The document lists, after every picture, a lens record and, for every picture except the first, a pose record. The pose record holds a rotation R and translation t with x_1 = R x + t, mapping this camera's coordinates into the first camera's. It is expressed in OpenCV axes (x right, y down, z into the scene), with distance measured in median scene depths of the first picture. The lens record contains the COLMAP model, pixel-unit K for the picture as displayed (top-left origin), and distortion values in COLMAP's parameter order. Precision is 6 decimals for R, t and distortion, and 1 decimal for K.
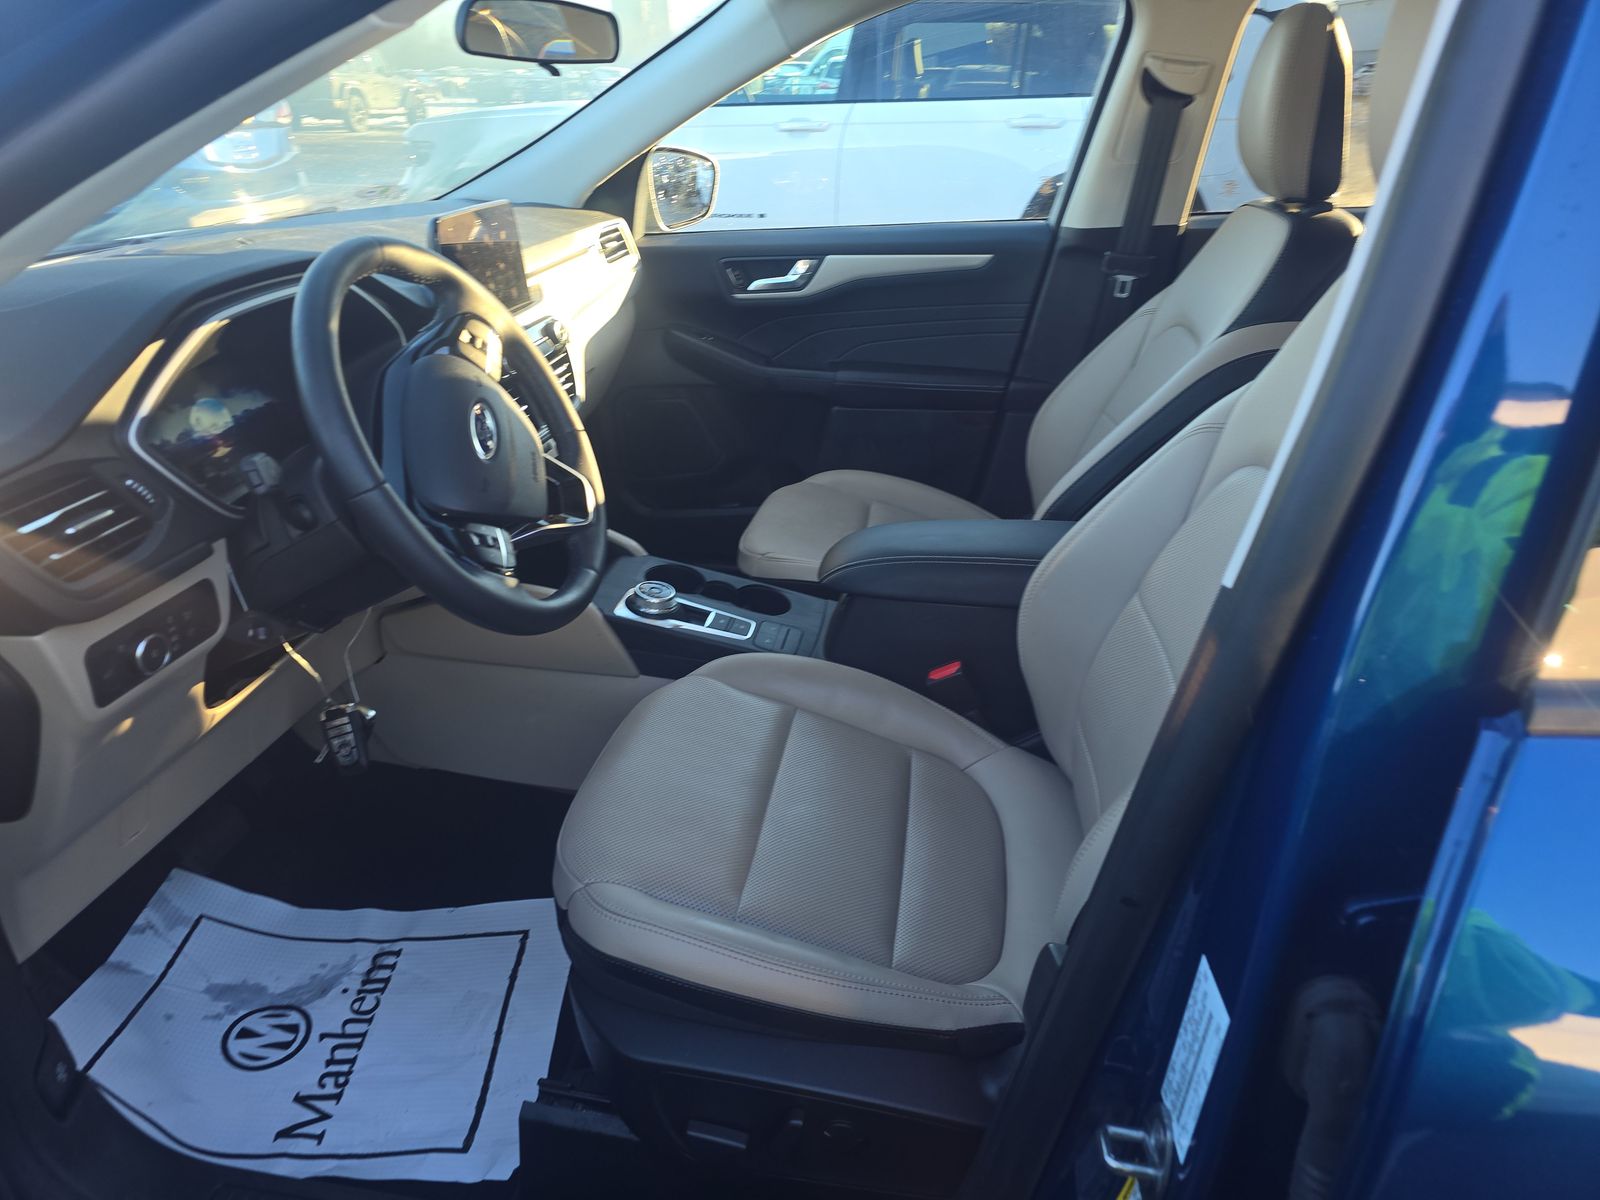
lens RADIAL K [[1096.0, 0, 785.4], [0, 1096.0, 592.0], [0, 0, 1]] dist [0.059620, -0.056942]
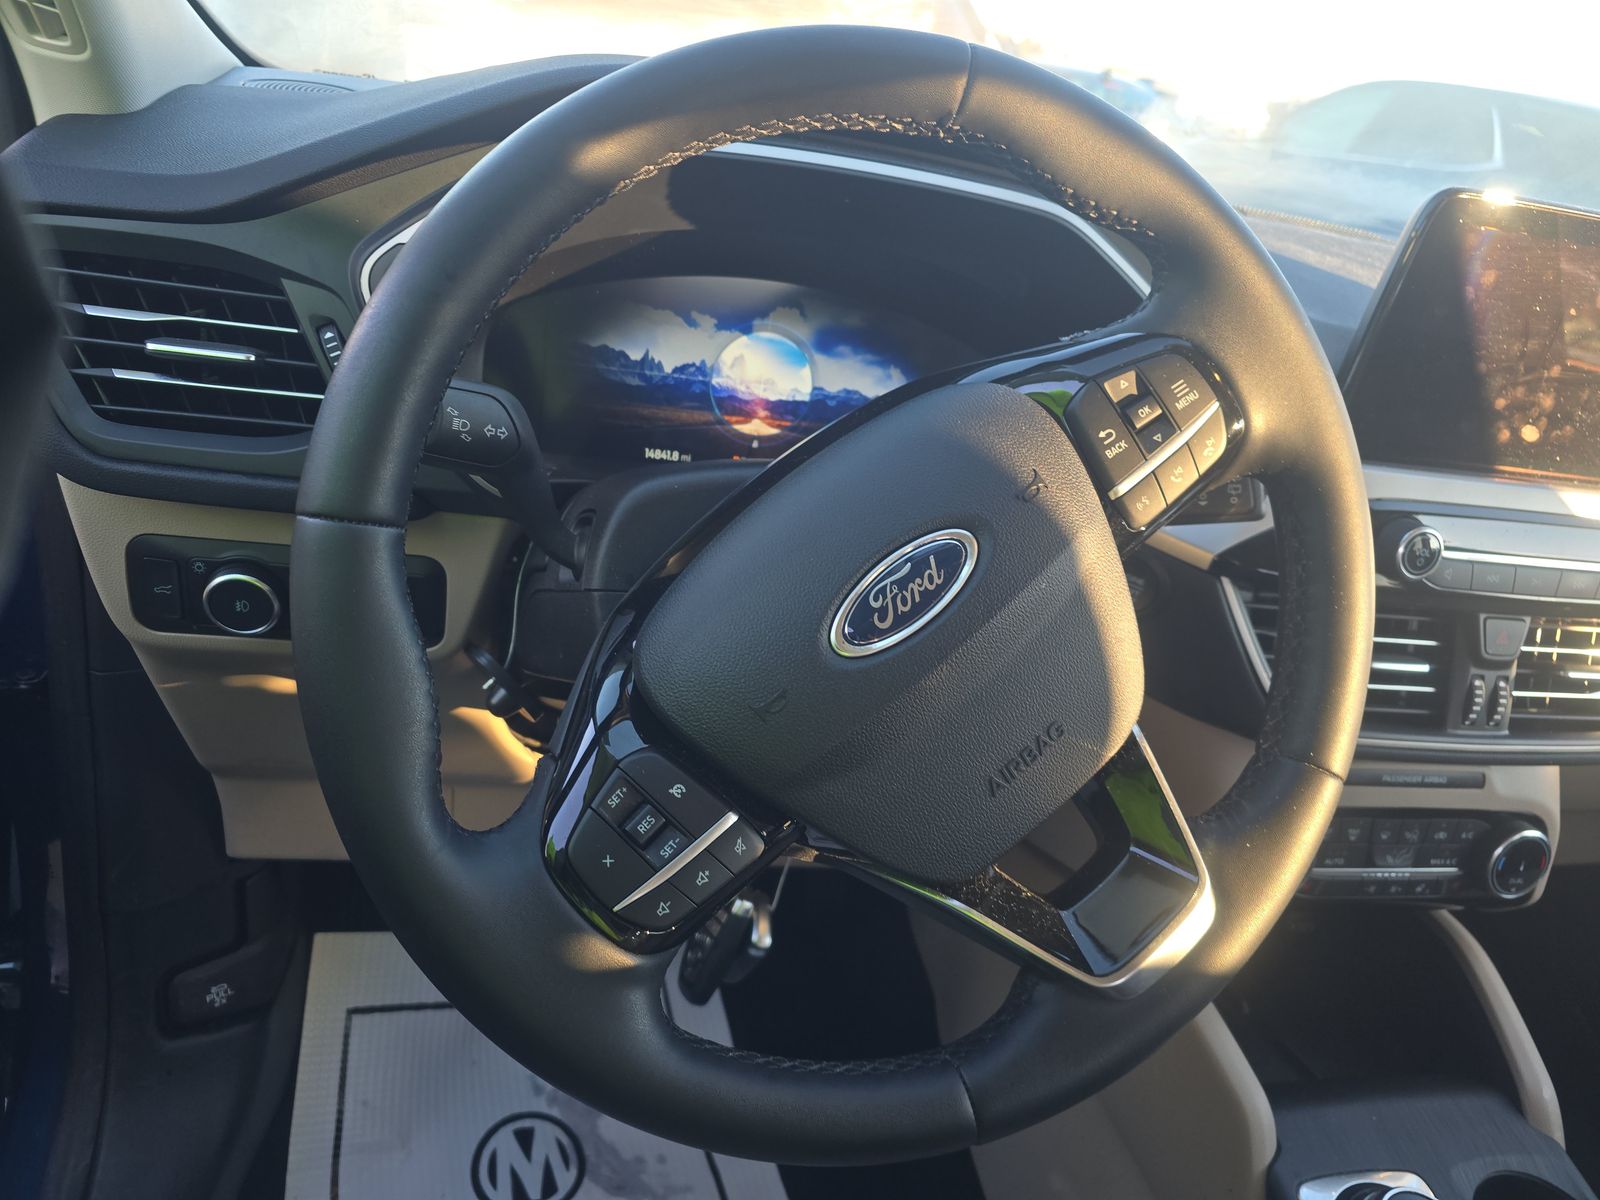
lens RADIAL K [[1099.3, 0, 784.4], [0, 1099.3, 605.0], [0, 0, 1]] dist [0.071505, -0.091550]
pose [[0.357459, 0.474368, -0.804486, 0.008872], [-0.545746, 0.805122, 0.232251, -0.160601], [0.757882, 0.356025, 0.546683, 0.599443]]
